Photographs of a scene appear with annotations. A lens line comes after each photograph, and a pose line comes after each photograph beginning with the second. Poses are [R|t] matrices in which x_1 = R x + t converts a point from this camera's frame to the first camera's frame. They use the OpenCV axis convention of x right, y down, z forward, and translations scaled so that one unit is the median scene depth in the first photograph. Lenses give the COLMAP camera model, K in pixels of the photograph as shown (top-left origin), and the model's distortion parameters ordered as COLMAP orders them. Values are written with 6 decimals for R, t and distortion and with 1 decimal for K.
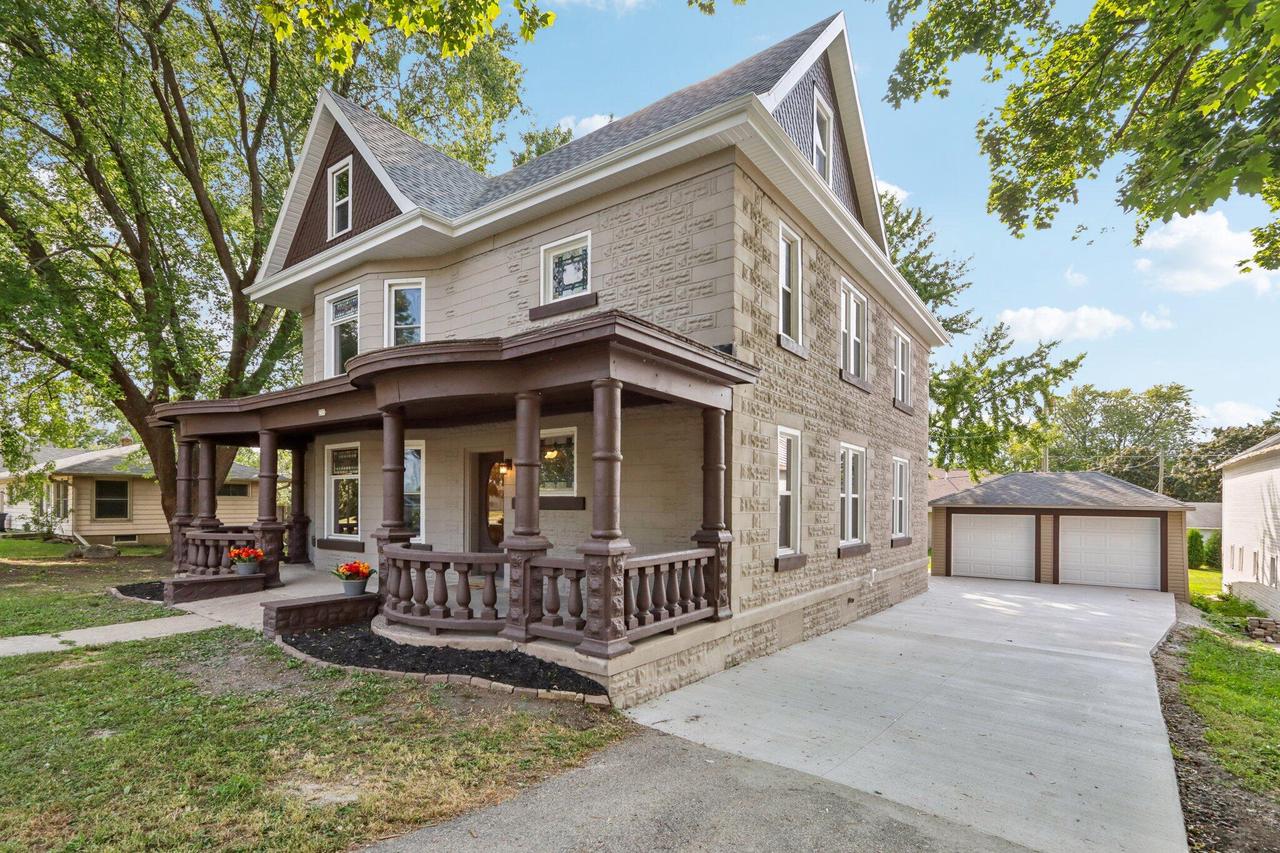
lens RADIAL K [[616.4, 0, 633.3], [0, 616.4, 478.8], [0, 0, 1]] dist [0.018465, 0.000109]
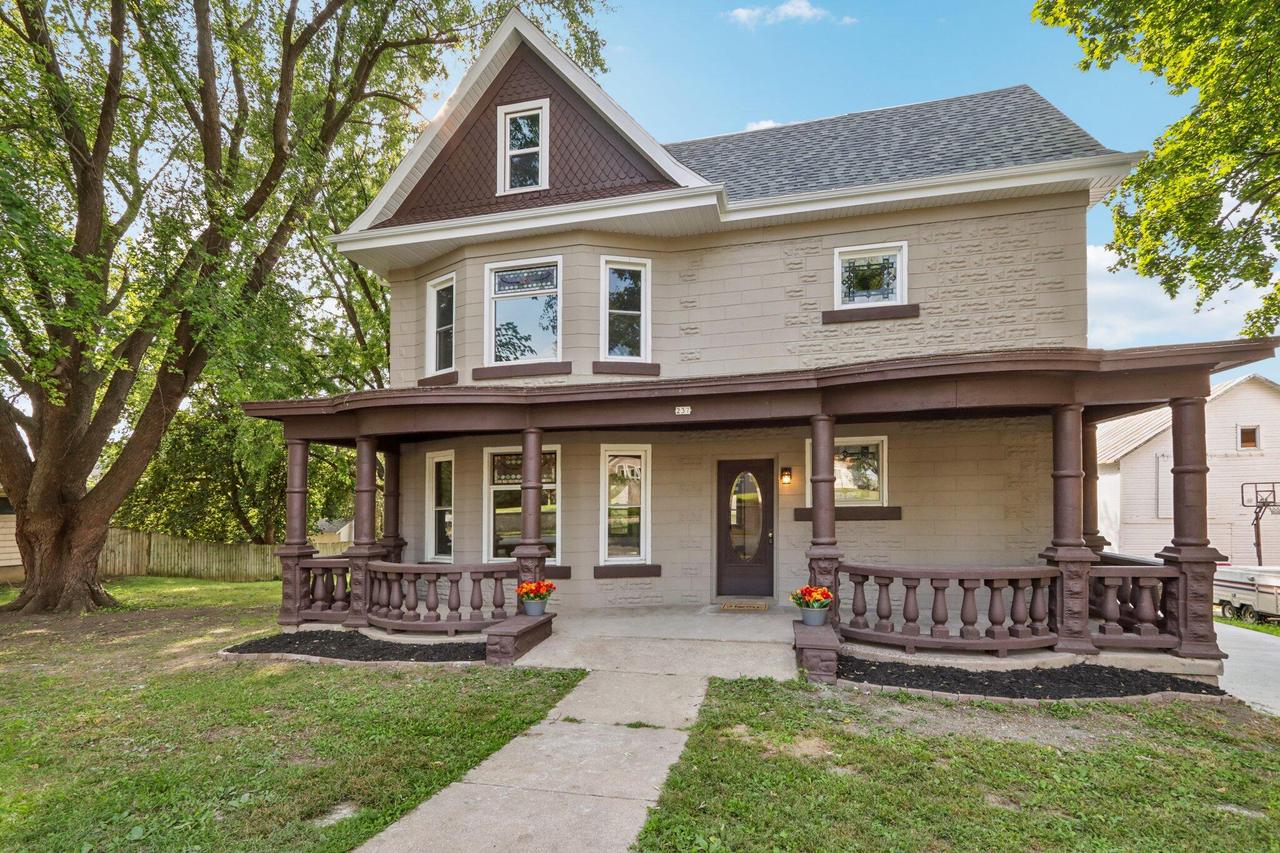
lens RADIAL K [[616.4, 0, 633.3], [0, 616.4, 478.8], [0, 0, 1]] dist [0.018465, 0.000109]
pose [[0.912014, 0.001397, 0.410158, -0.810345], [0.002189, 0.999963, -0.008273, -0.007940], [-0.410154, 0.008443, 0.911977, 0.243360]]
